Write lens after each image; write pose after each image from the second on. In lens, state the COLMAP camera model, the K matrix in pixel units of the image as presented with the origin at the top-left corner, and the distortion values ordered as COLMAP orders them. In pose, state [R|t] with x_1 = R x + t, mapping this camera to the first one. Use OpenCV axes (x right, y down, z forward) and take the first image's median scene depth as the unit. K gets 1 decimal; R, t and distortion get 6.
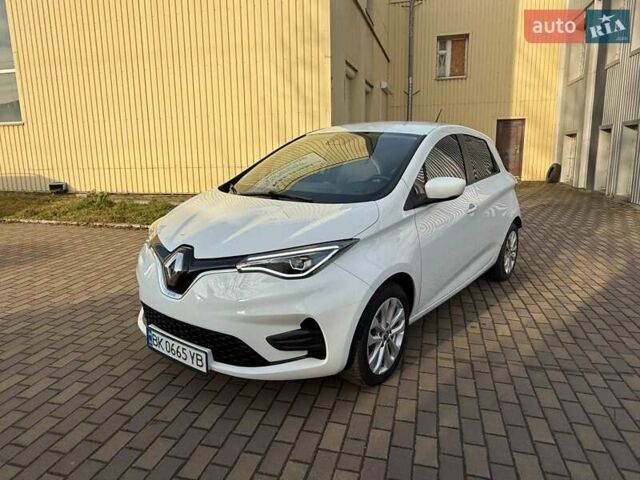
lens RADIAL K [[450.9, 0, 315.9], [0, 450.9, 241.2], [0, 0, 1]] dist [0.001959, -0.001672]
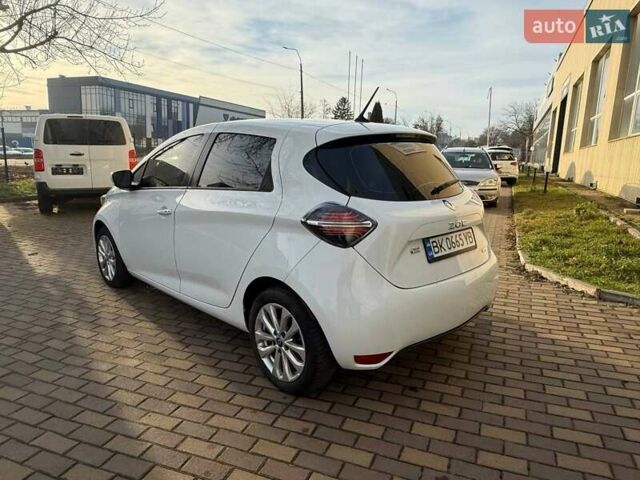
lens RADIAL K [[450.9, 0, 315.9], [0, 450.9, 241.2], [0, 0, 1]] dist [0.001959, -0.001672]
pose [[-0.152307, 0.189175, -0.970059, 1.314210], [-0.223156, 0.949581, 0.220219, -0.311225], [0.962810, 0.250015, -0.102413, 1.512329]]
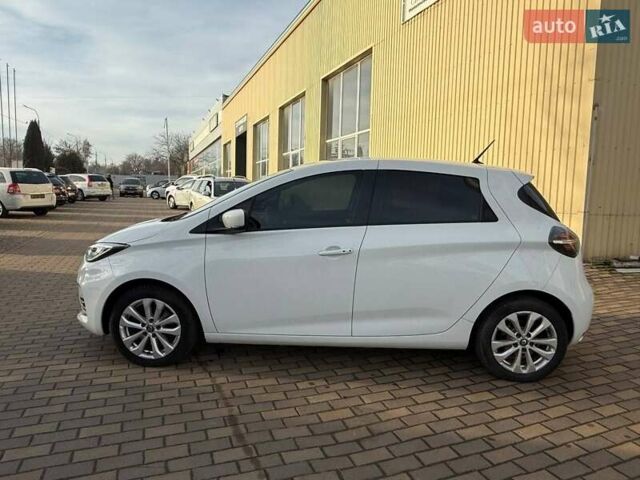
lens RADIAL K [[450.9, 0, 315.9], [0, 450.9, 241.2], [0, 0, 1]] dist [0.001959, -0.001672]
pose [[0.569816, 0.112068, -0.814095, 1.109564], [-0.190655, 0.981656, 0.001688, -0.091510], [0.799350, 0.154250, 0.580729, 0.483288]]
